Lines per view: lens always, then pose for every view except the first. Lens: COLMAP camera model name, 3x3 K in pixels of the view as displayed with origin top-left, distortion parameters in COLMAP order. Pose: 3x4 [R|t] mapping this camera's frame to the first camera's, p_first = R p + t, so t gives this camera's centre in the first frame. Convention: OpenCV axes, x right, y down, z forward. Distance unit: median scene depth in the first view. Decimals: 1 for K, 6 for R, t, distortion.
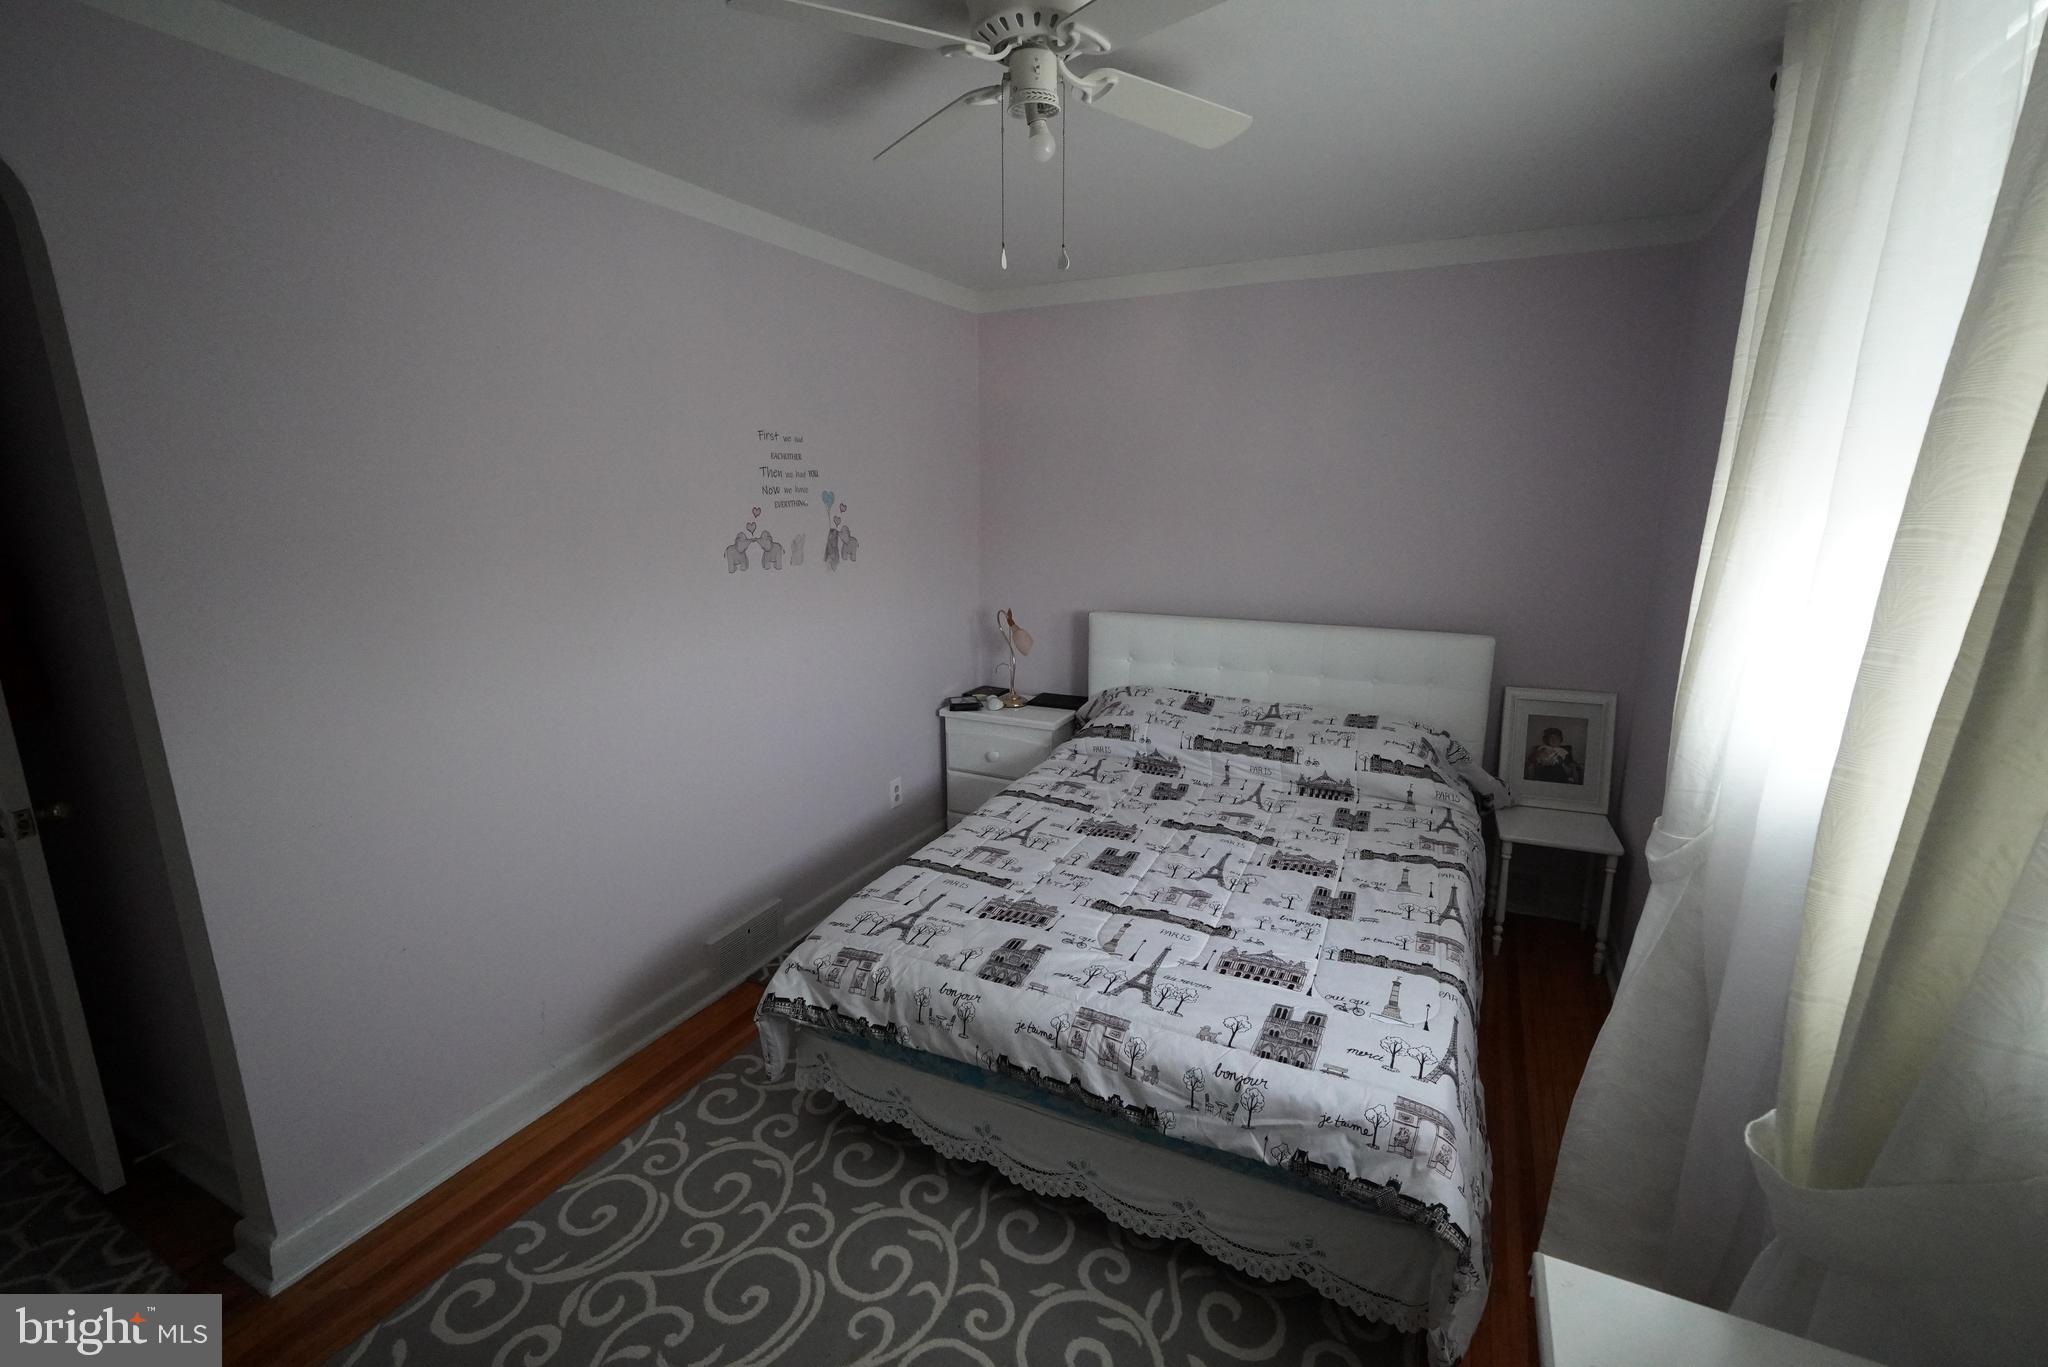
lens RADIAL K [[872.3, 0, 1027.4], [0, 872.3, 673.2], [0, 0, 1]] dist [-0.022356, 0.008616]
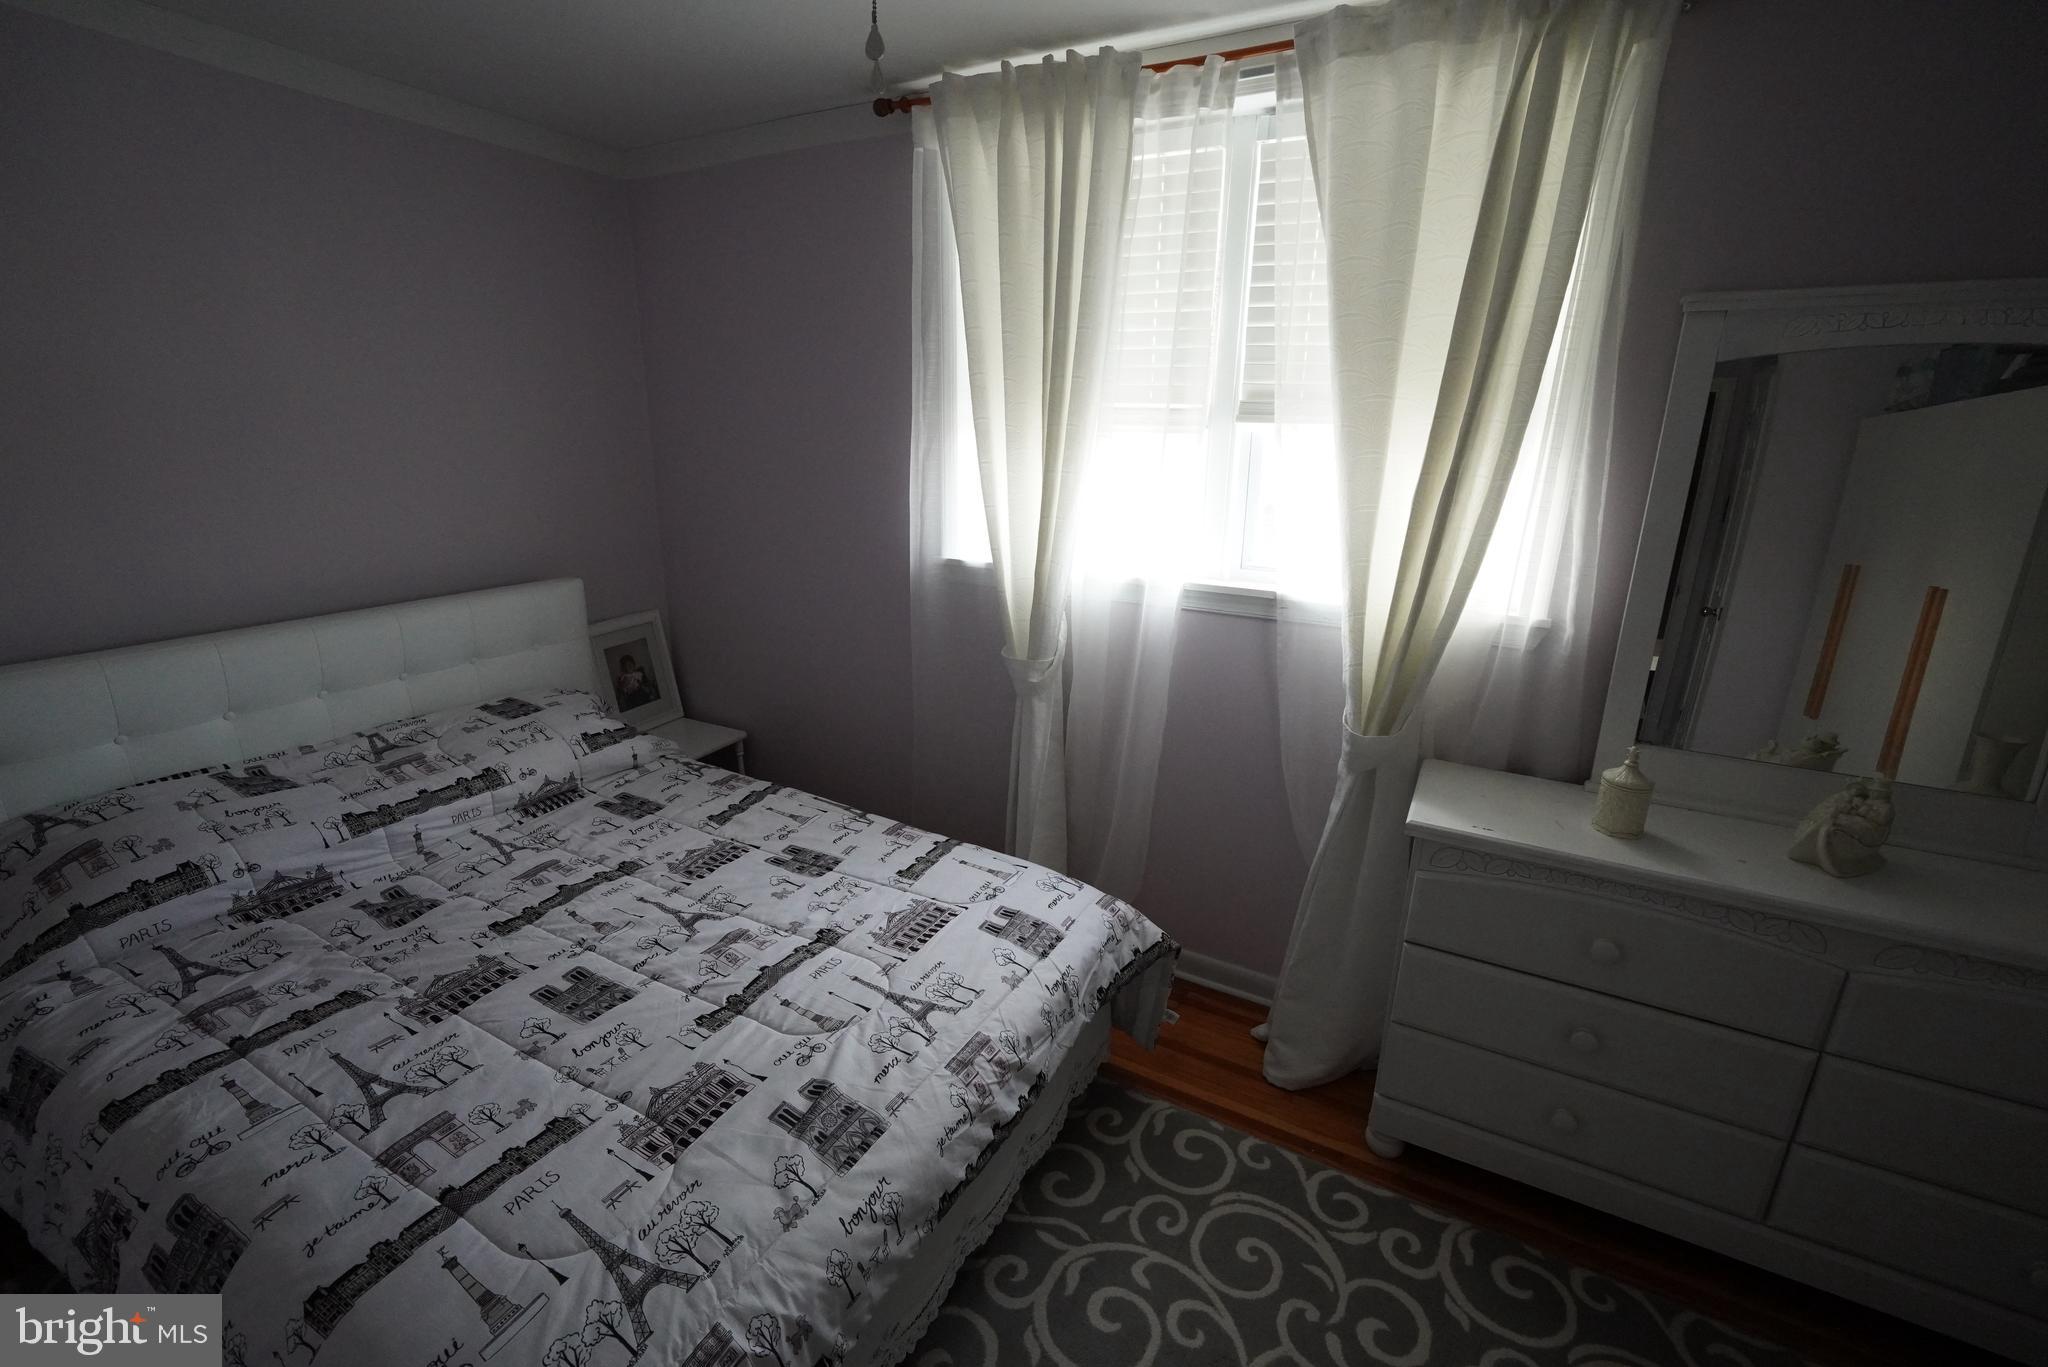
lens RADIAL K [[872.3, 0, 1027.4], [0, 872.3, 673.2], [0, 0, 1]] dist [-0.022356, 0.008616]
pose [[0.035621, -0.278194, 0.959864, -0.466019], [0.186366, 0.945474, 0.267107, -0.131302], [-0.981834, 0.169372, 0.085525, 0.591957]]
